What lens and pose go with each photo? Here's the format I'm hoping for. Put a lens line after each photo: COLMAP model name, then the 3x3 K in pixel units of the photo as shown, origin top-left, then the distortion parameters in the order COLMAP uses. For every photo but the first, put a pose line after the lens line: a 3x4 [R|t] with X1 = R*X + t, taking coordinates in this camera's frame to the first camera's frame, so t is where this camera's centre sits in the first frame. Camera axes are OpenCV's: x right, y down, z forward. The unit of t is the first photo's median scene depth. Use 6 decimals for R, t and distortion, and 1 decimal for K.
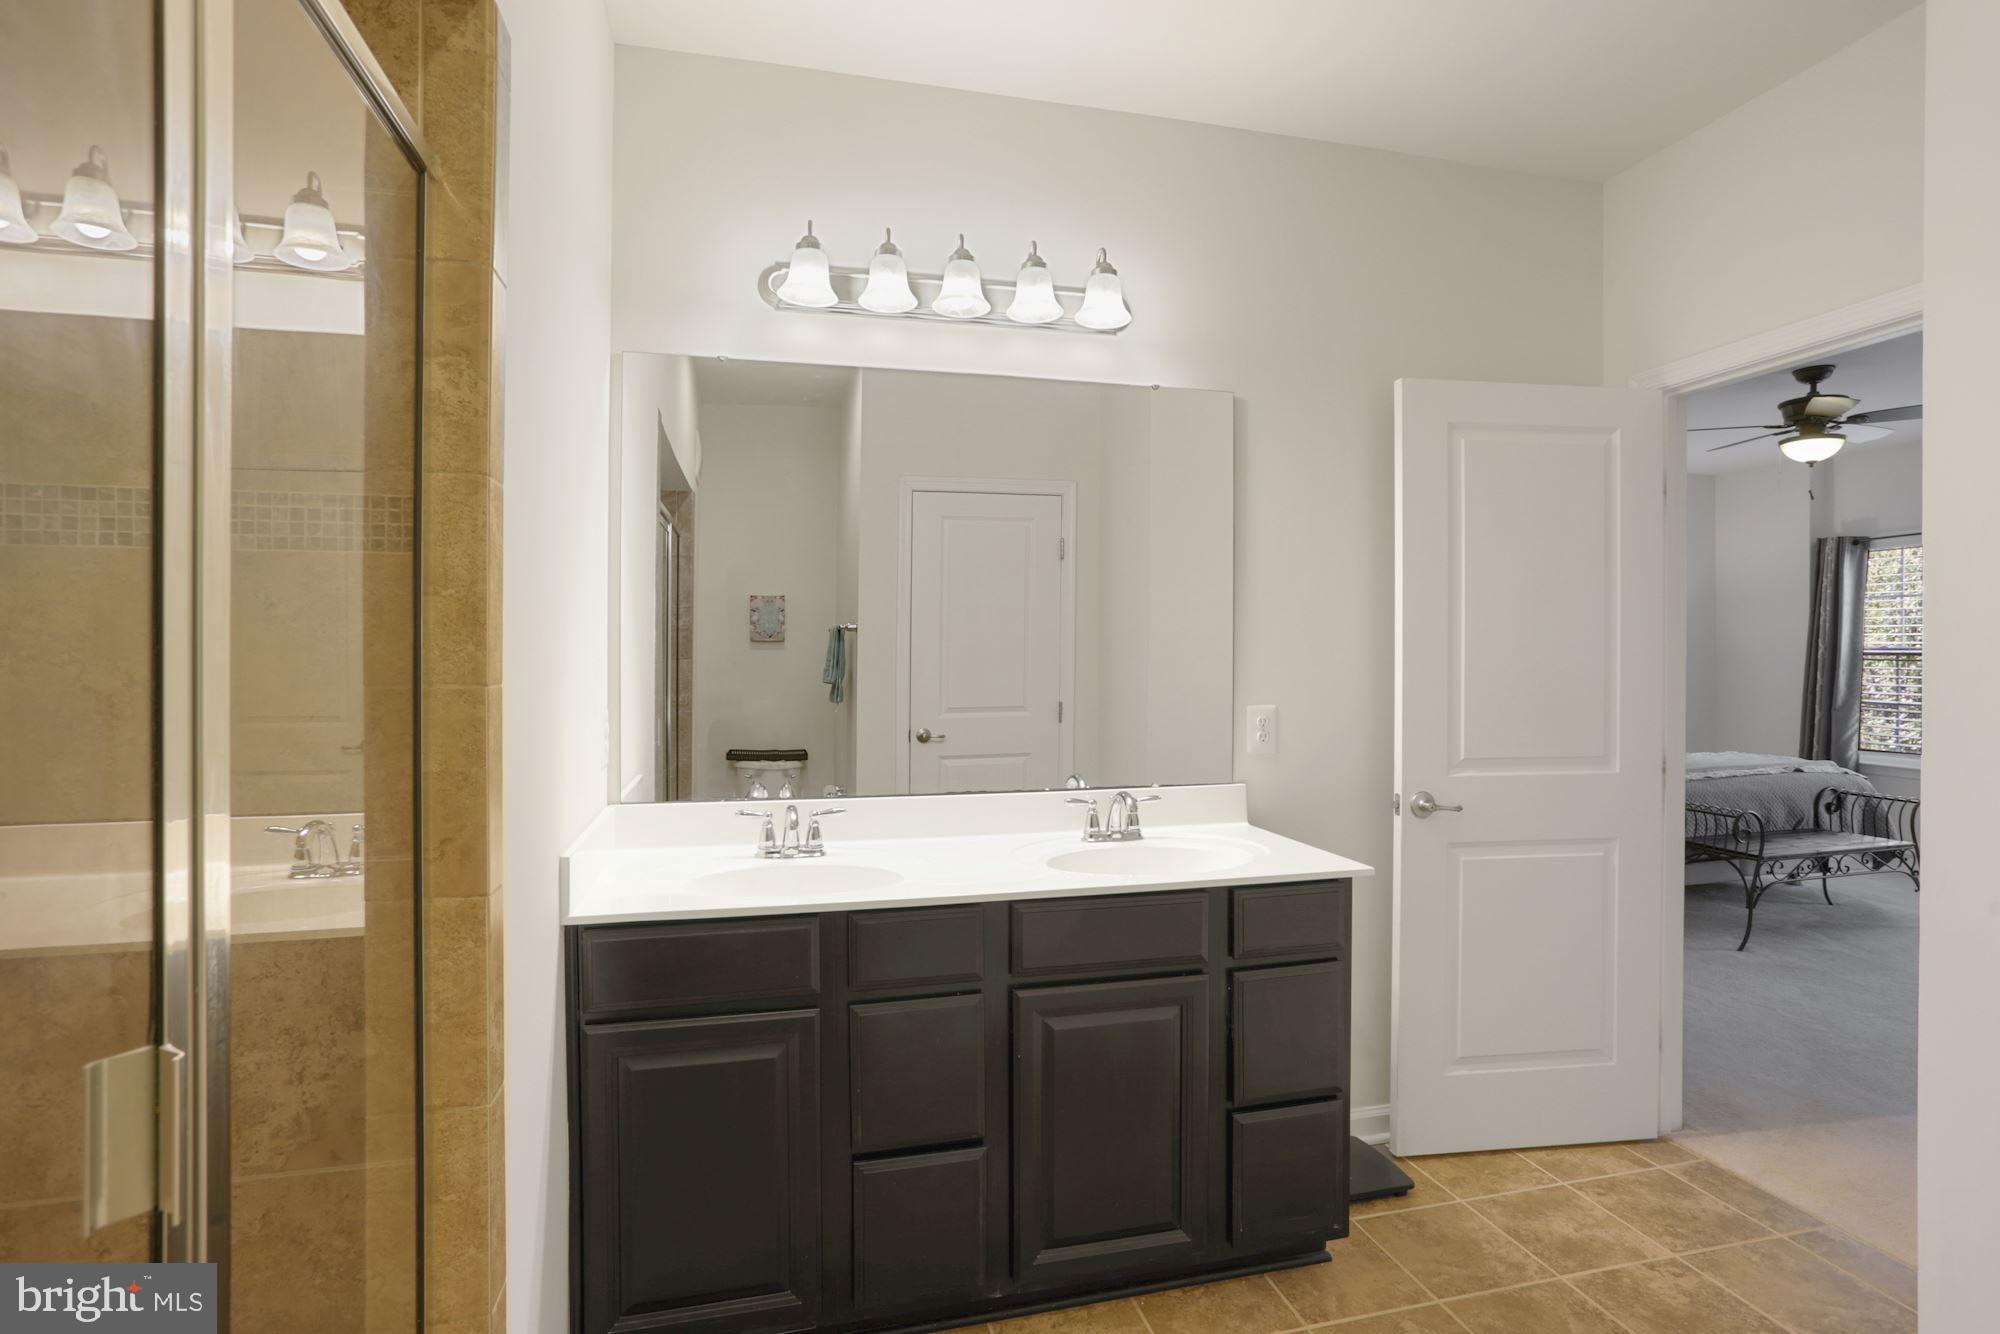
lens RADIAL K [[978.5, 0, 1000.0], [0, 978.5, 667.0], [0, 0, 1]] dist [0.001933, 0.000264]
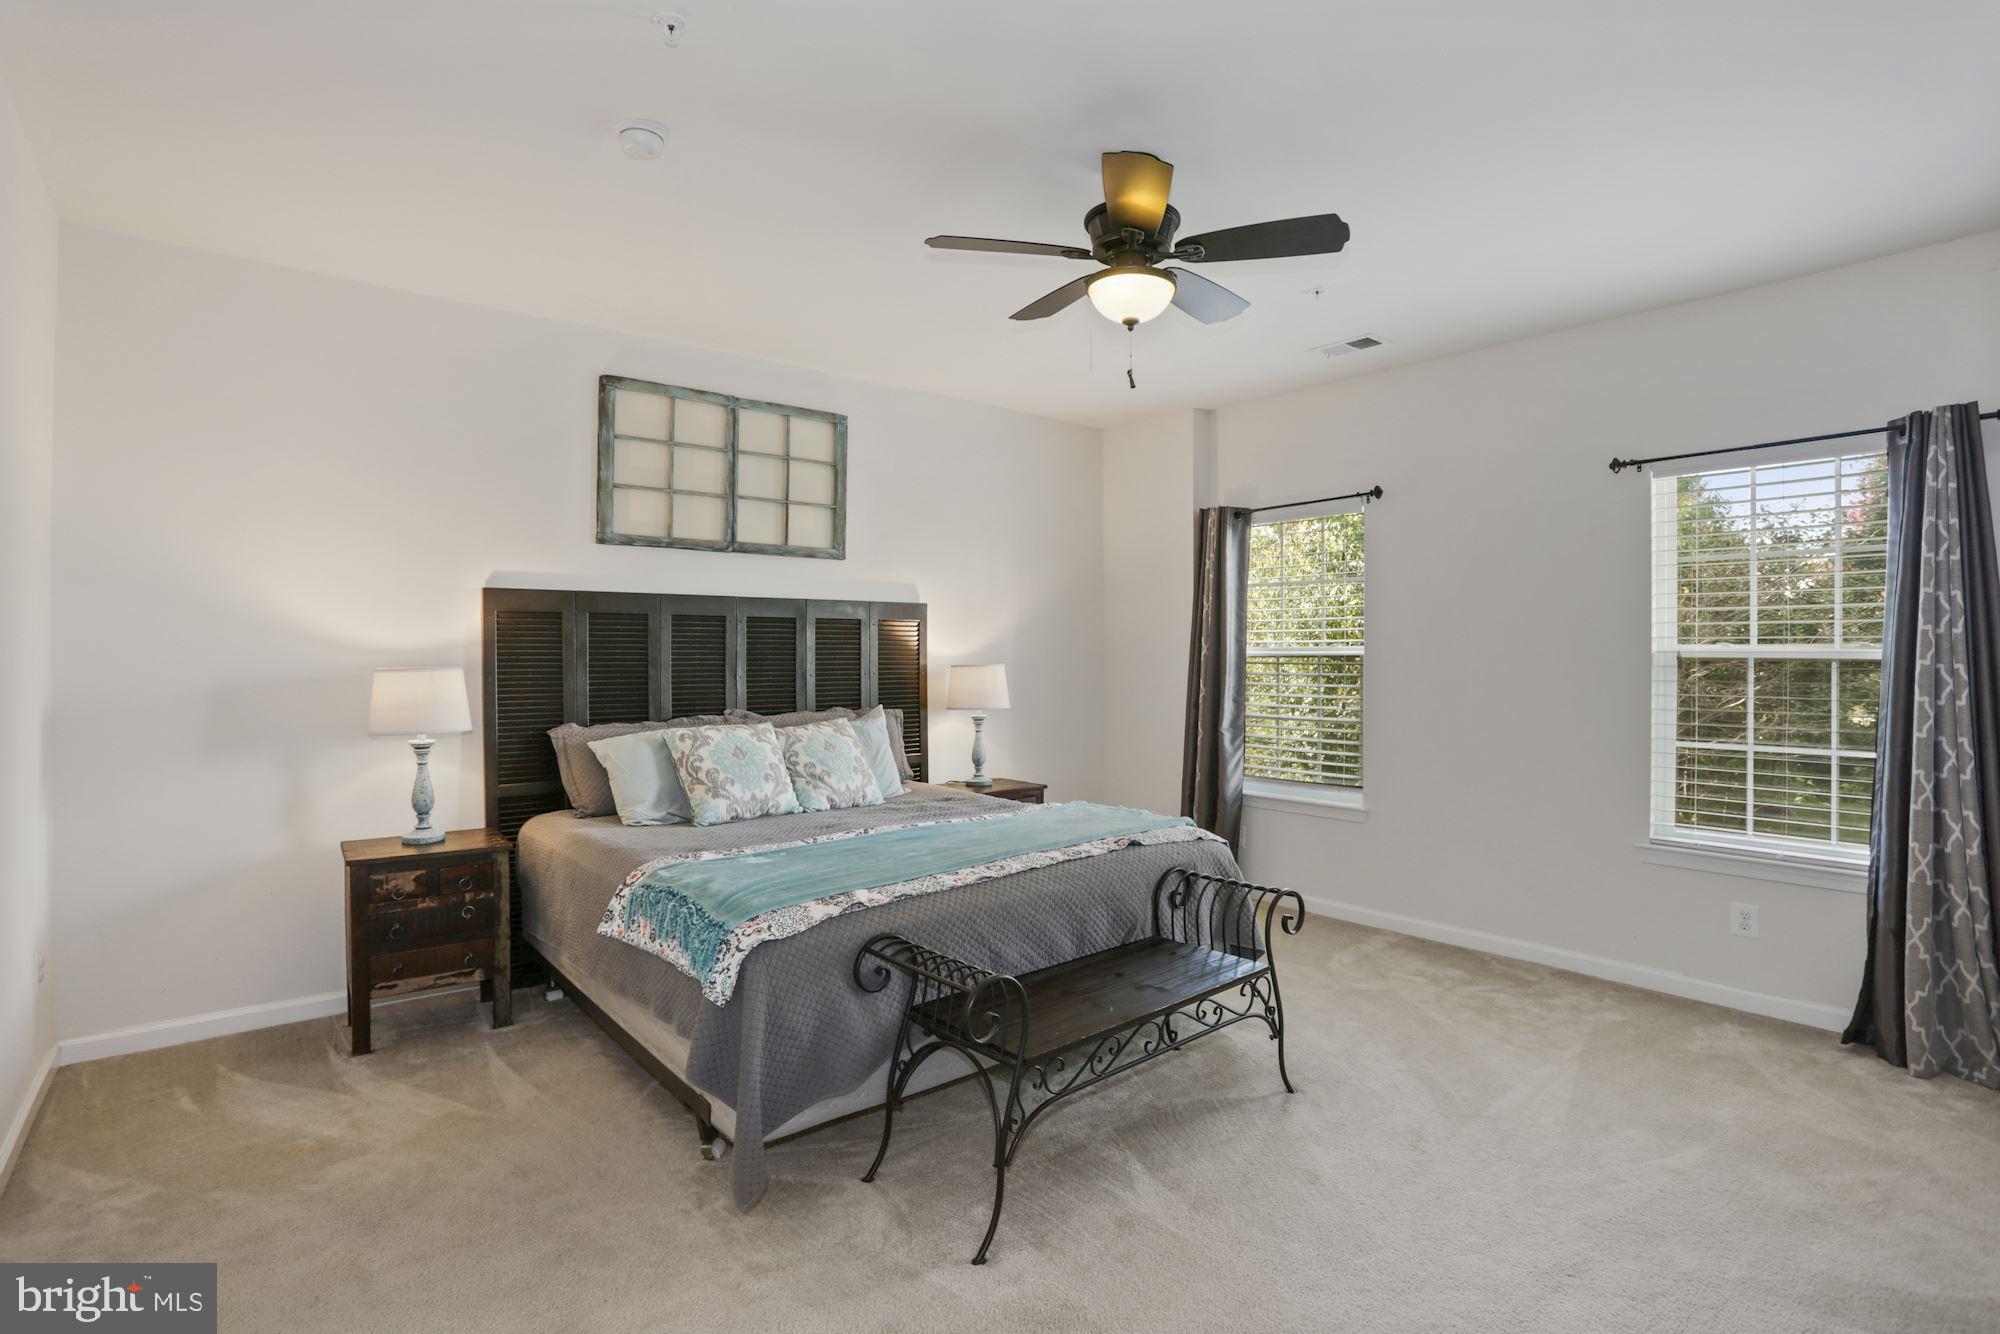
lens RADIAL K [[1006.6, 0, 1000.0], [0, 1006.6, 667.0], [0, 0, 1]] dist [-0.058484, 0.000110]
pose [[0.903441, 0.001705, 0.428709, 0.466903], [-0.002862, 0.999994, 0.002054, -0.007667], [-0.428703, -0.003083, 0.903440, 0.464095]]
